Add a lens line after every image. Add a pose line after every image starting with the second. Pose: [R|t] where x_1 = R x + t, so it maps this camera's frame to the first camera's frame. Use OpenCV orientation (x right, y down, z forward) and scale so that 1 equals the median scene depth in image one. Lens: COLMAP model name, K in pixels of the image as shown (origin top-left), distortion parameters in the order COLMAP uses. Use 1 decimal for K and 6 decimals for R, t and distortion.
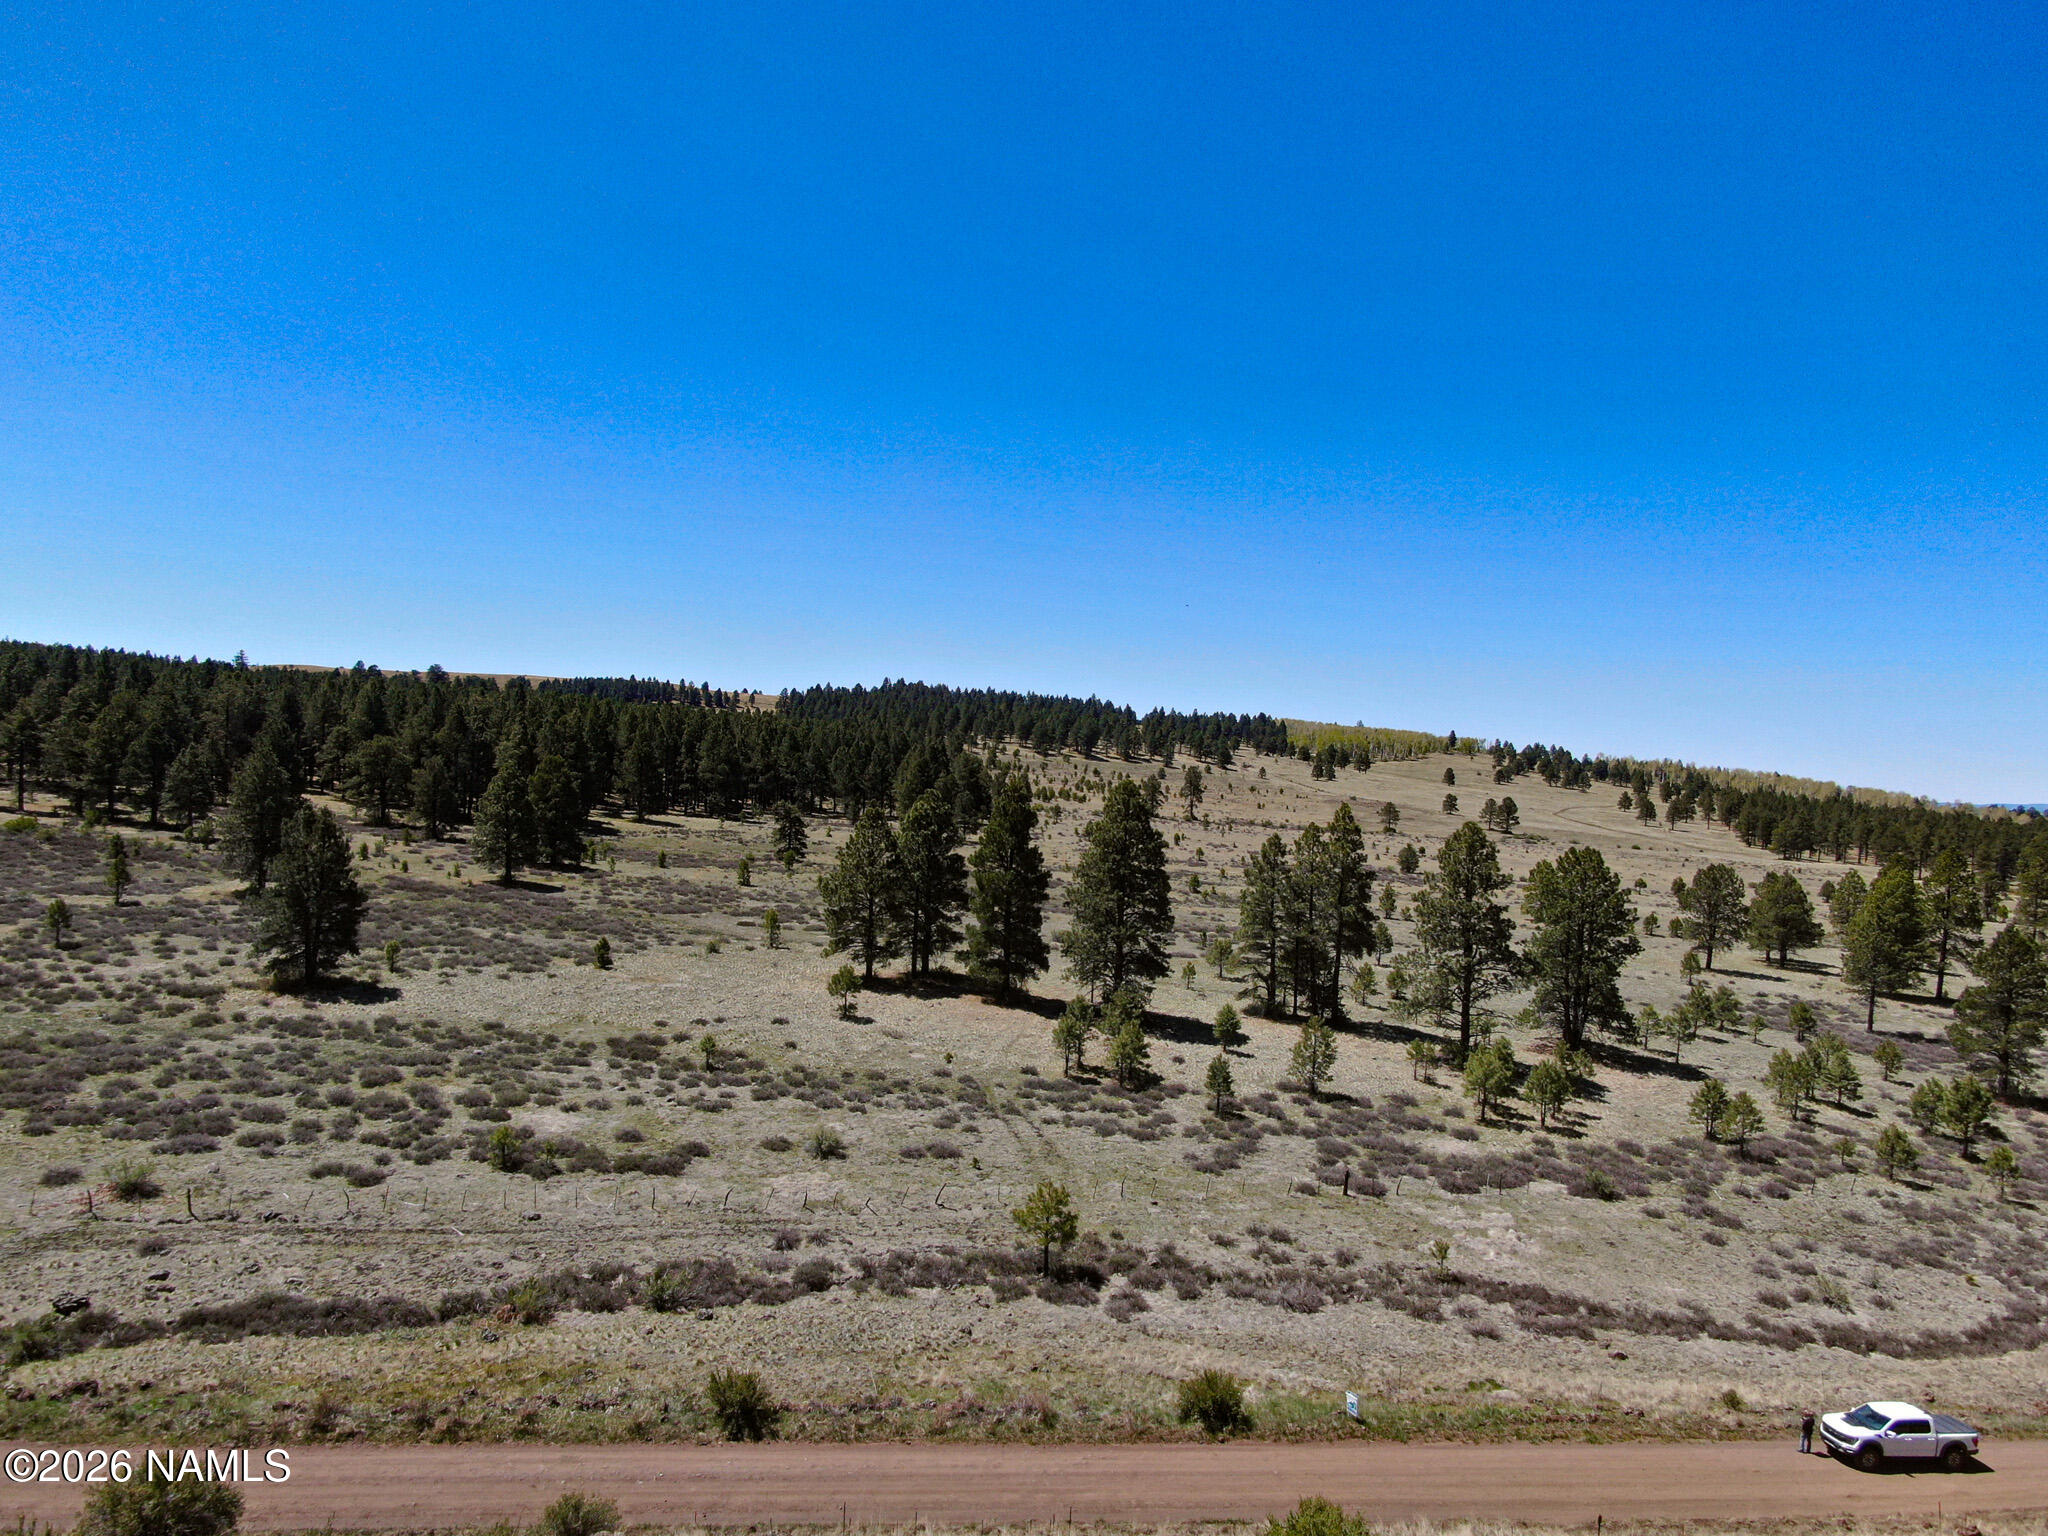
lens RADIAL K [[1530.7, 0, 1058.8], [0, 1530.7, 797.0], [0, 0, 1]] dist [-0.011940, 0.054574]
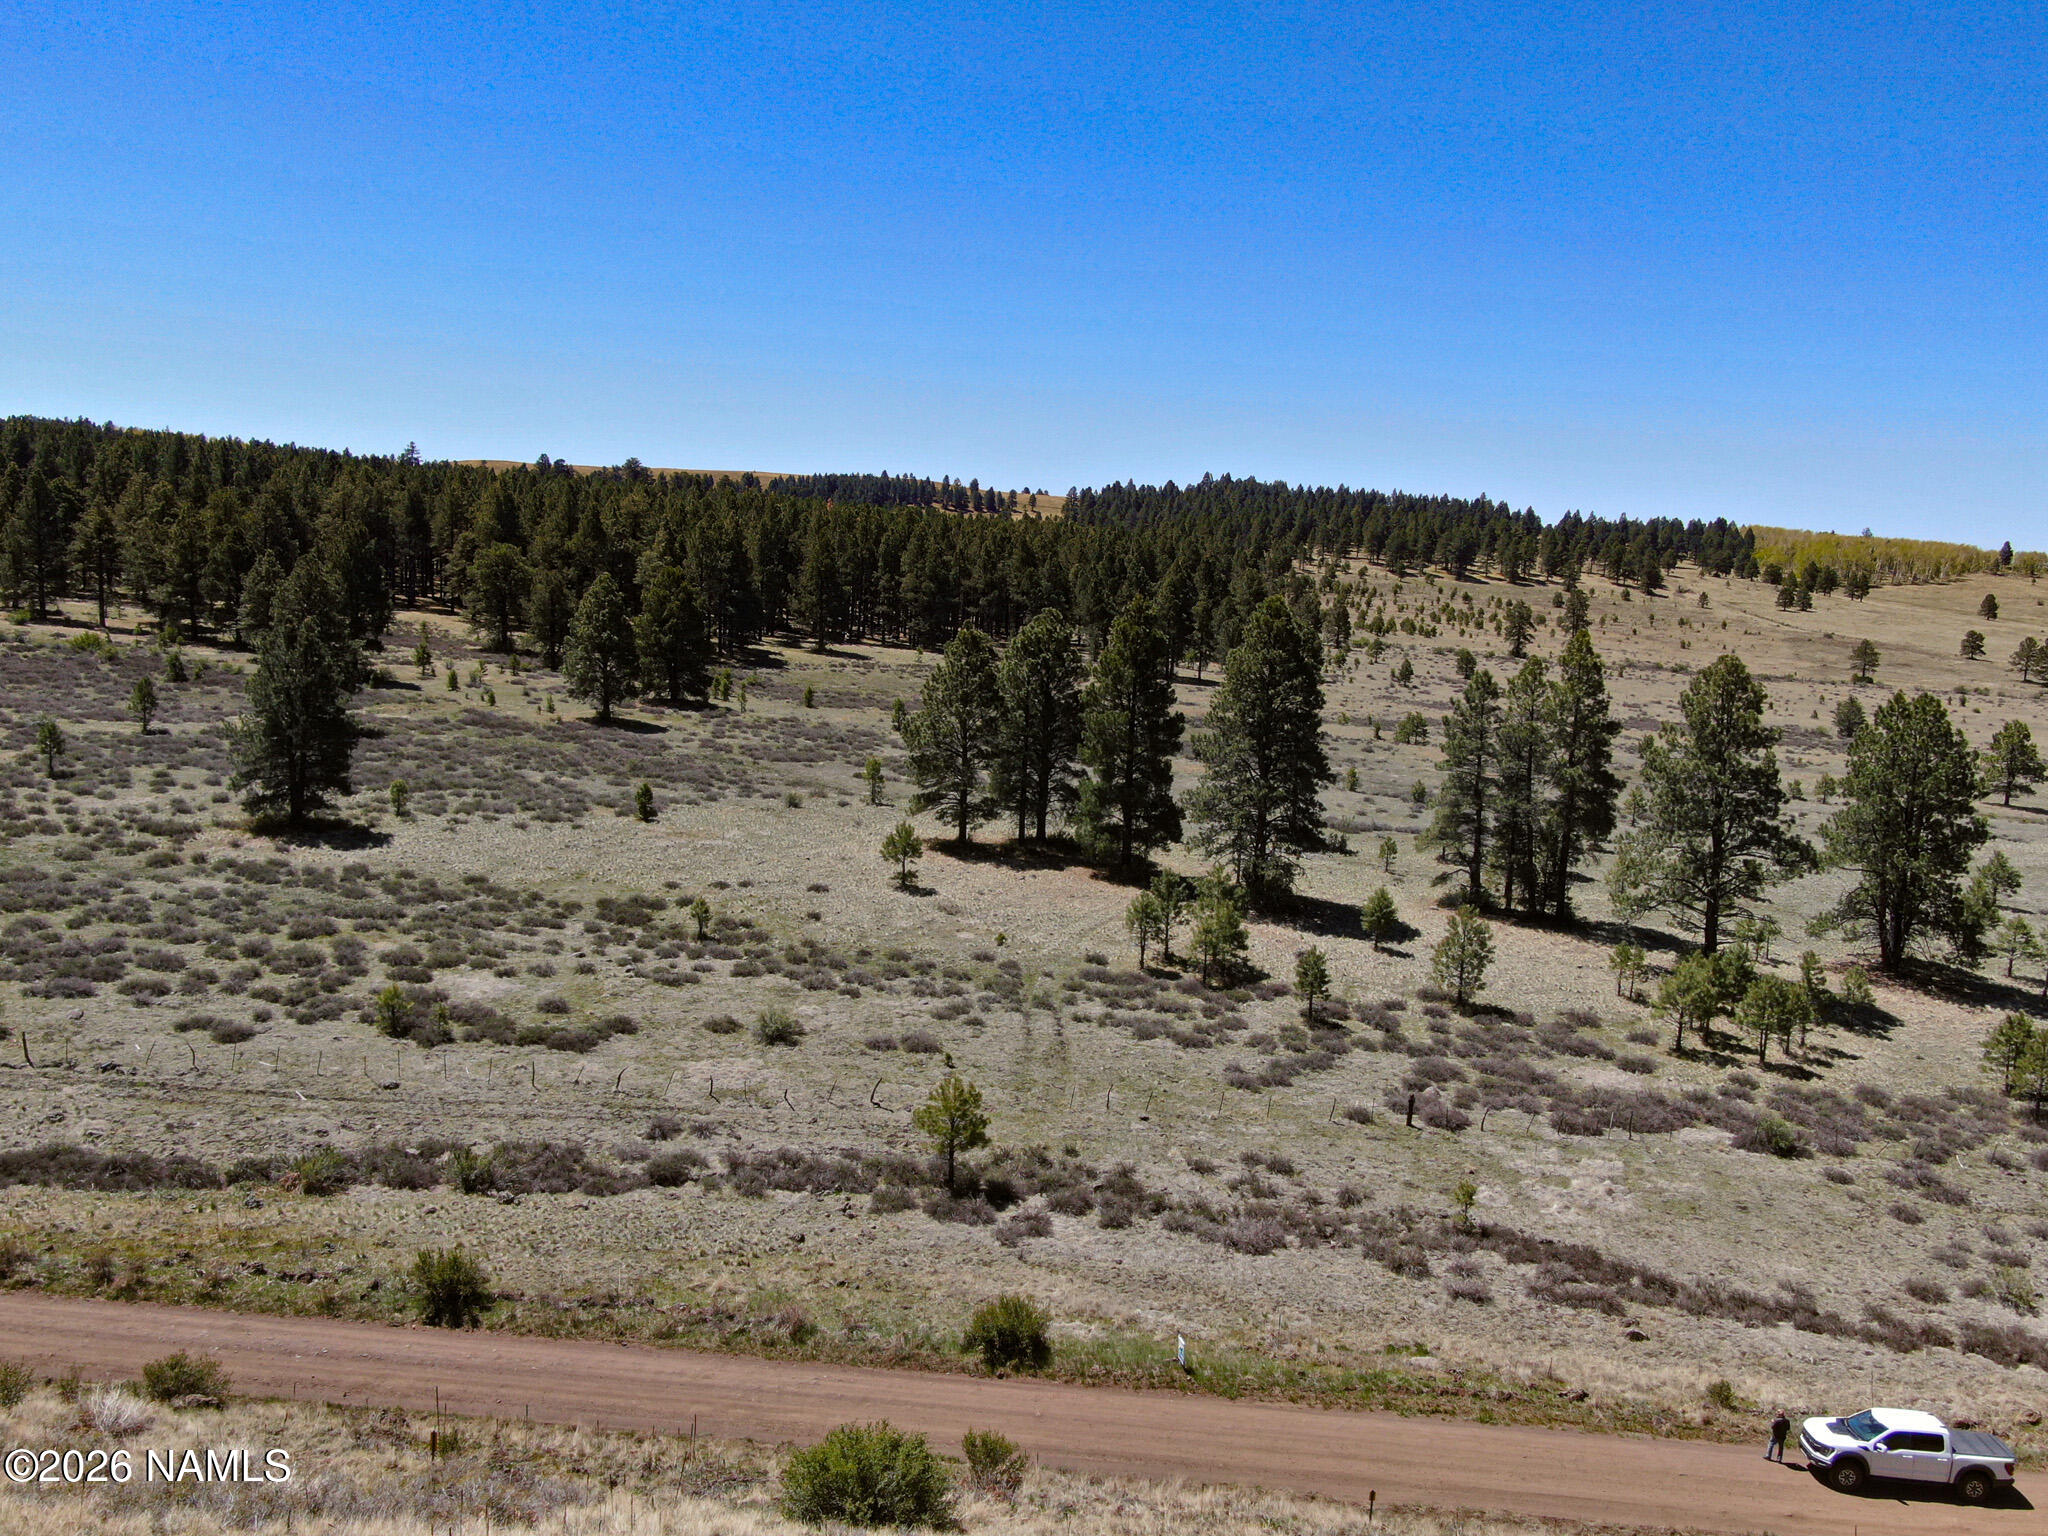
lens RADIAL K [[1982.5, 0, 1021.3], [0, 1982.5, 814.7], [0, 0, 1]] dist [-0.008838, 0.161959]
pose [[0.979353, 0.029168, -0.200042, 0.153910], [-0.010431, 0.995509, 0.094088, 0.007286], [0.201888, -0.090059, 0.975259, -0.010199]]
